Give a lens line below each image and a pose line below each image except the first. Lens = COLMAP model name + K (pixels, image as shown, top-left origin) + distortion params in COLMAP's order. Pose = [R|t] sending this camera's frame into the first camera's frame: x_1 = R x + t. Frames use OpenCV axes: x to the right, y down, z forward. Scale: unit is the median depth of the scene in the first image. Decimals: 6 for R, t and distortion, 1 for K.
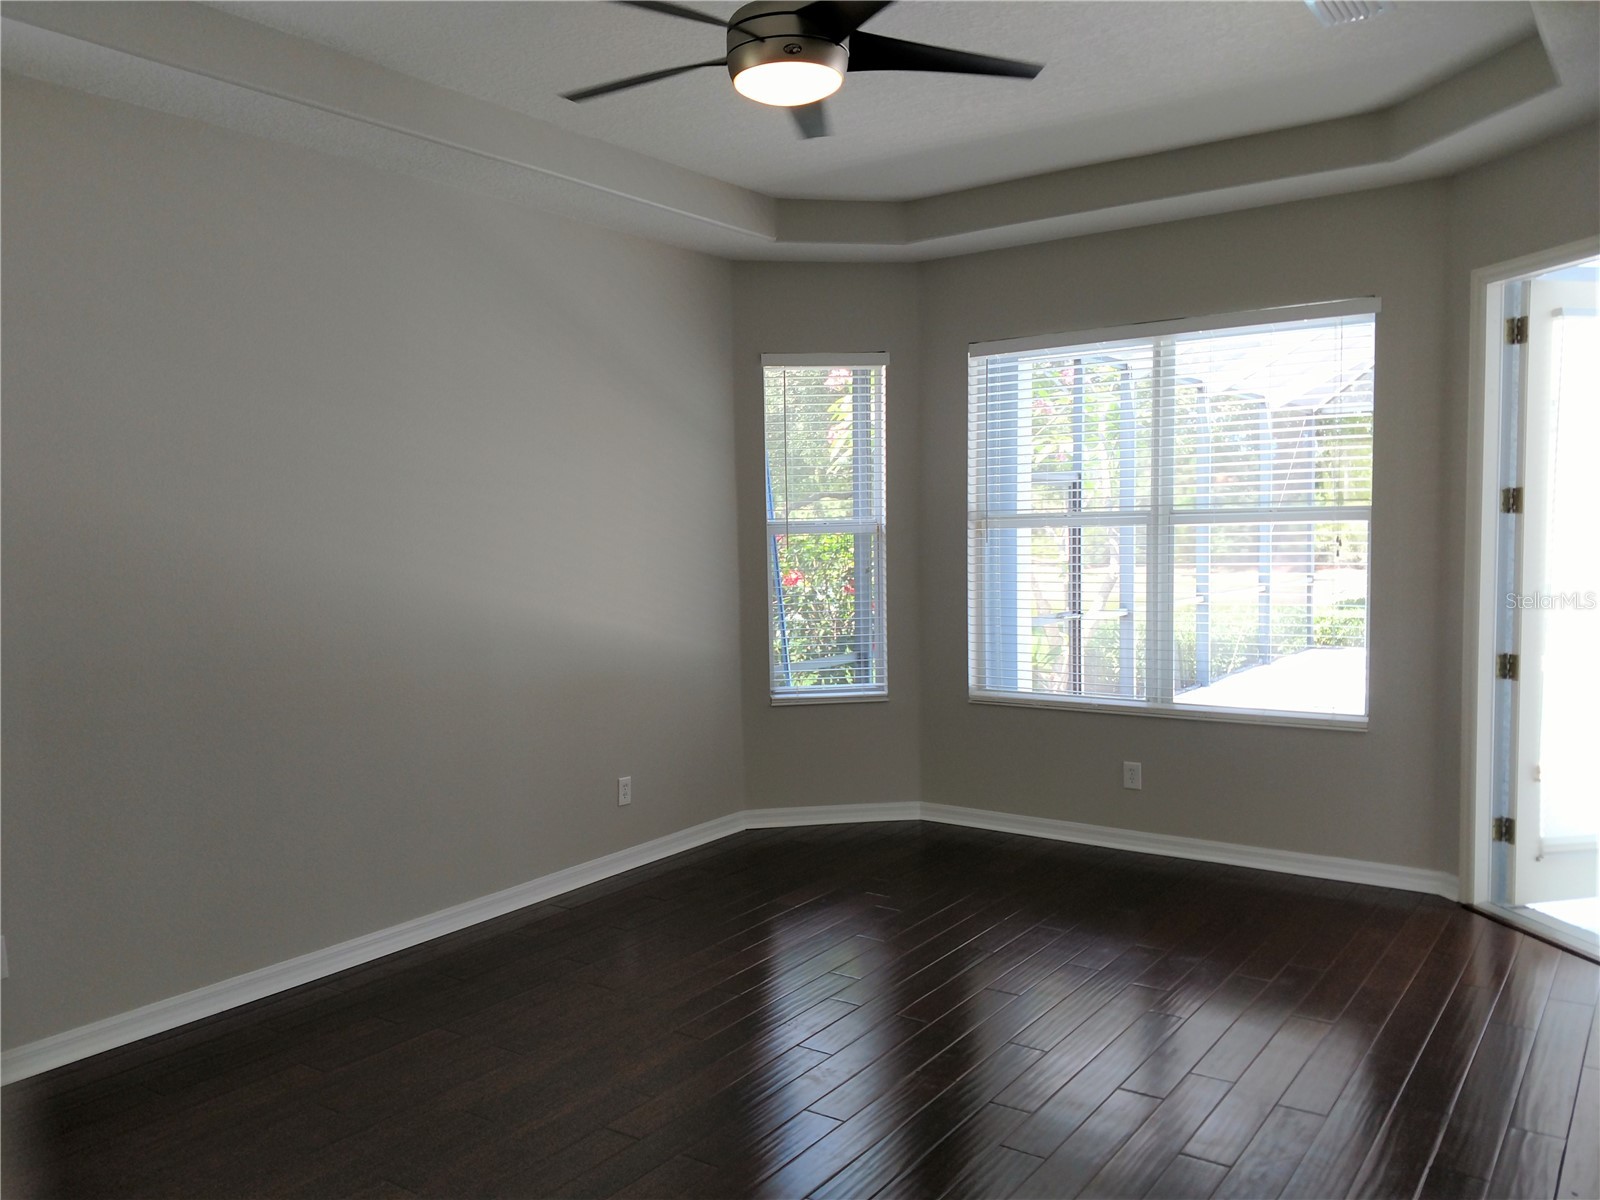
lens RADIAL K [[1220.1, 0, 771.0], [0, 1220.1, 620.3], [0, 0, 1]] dist [0.048313, -0.073074]
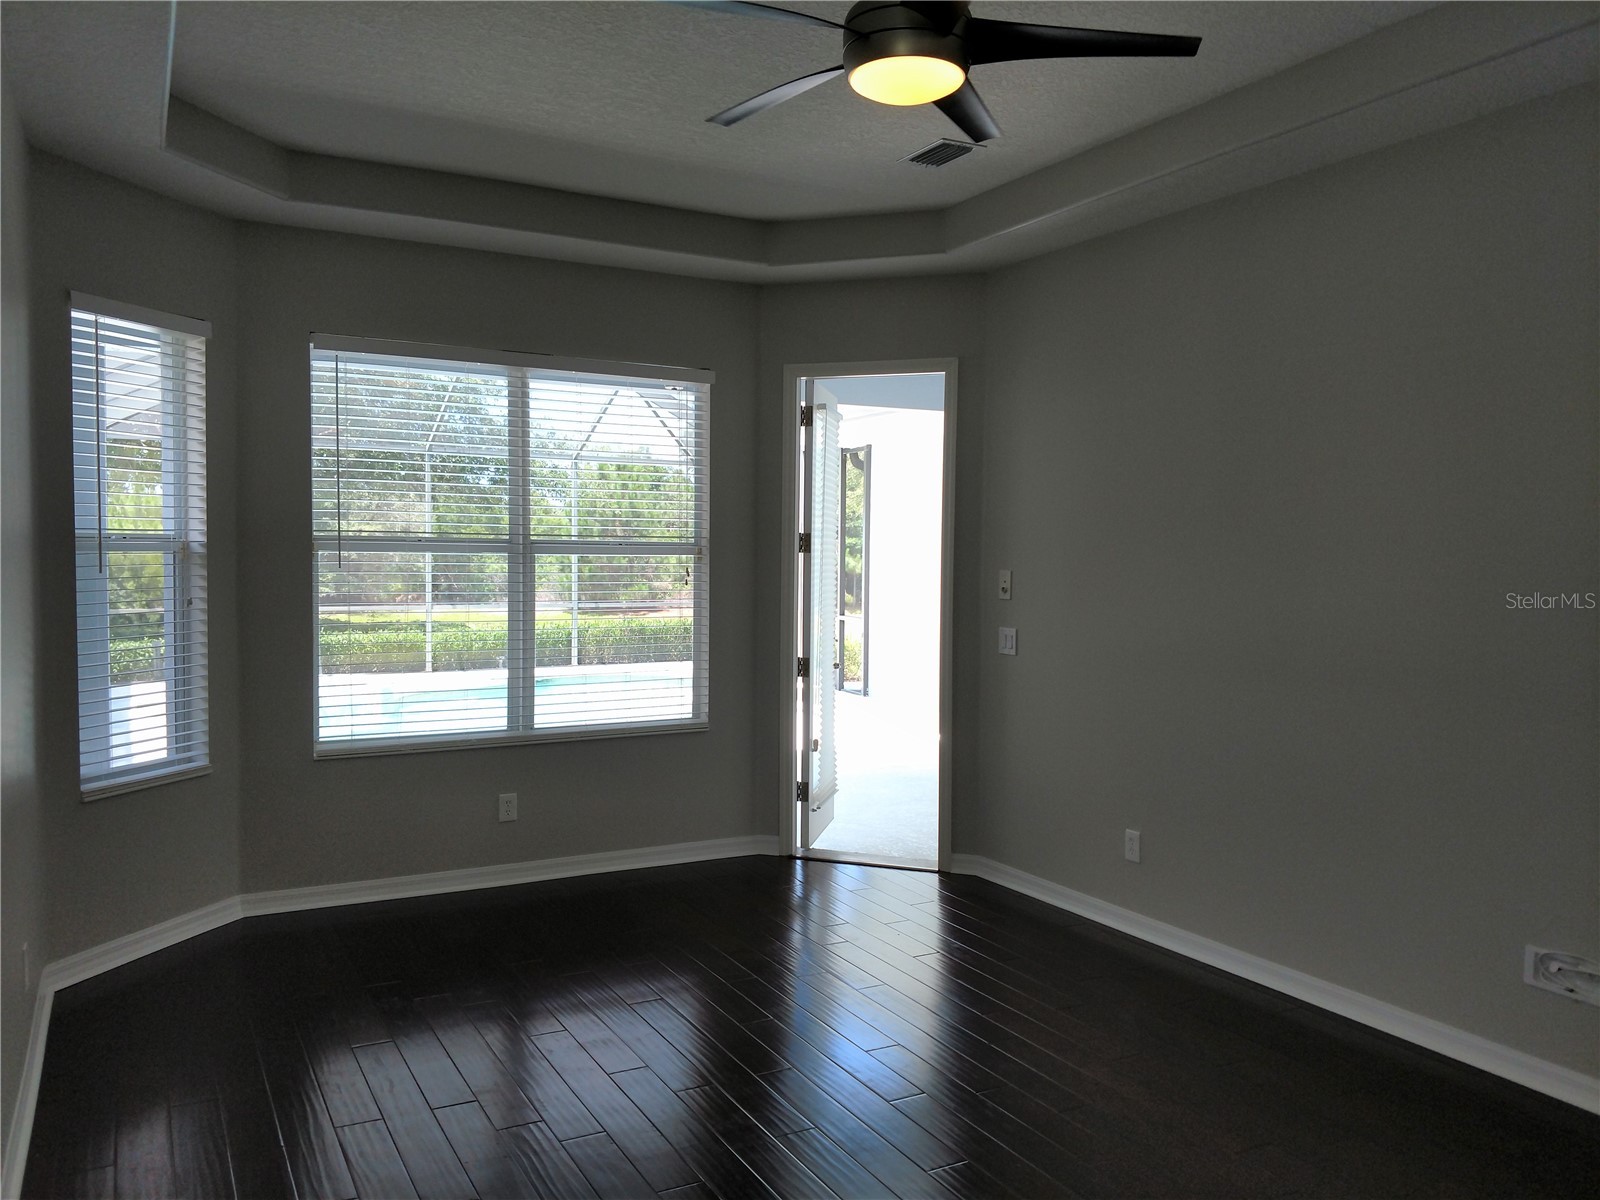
lens RADIAL K [[1220.1, 0, 789.6], [0, 1220.1, 608.1], [0, 0, 1]] dist [0.048313, -0.073074]
pose [[0.417273, -0.015243, 0.908653, -0.466497], [0.051037, 0.998674, -0.006684, -0.013896], [-0.907347, 0.049164, 0.417498, 0.351389]]
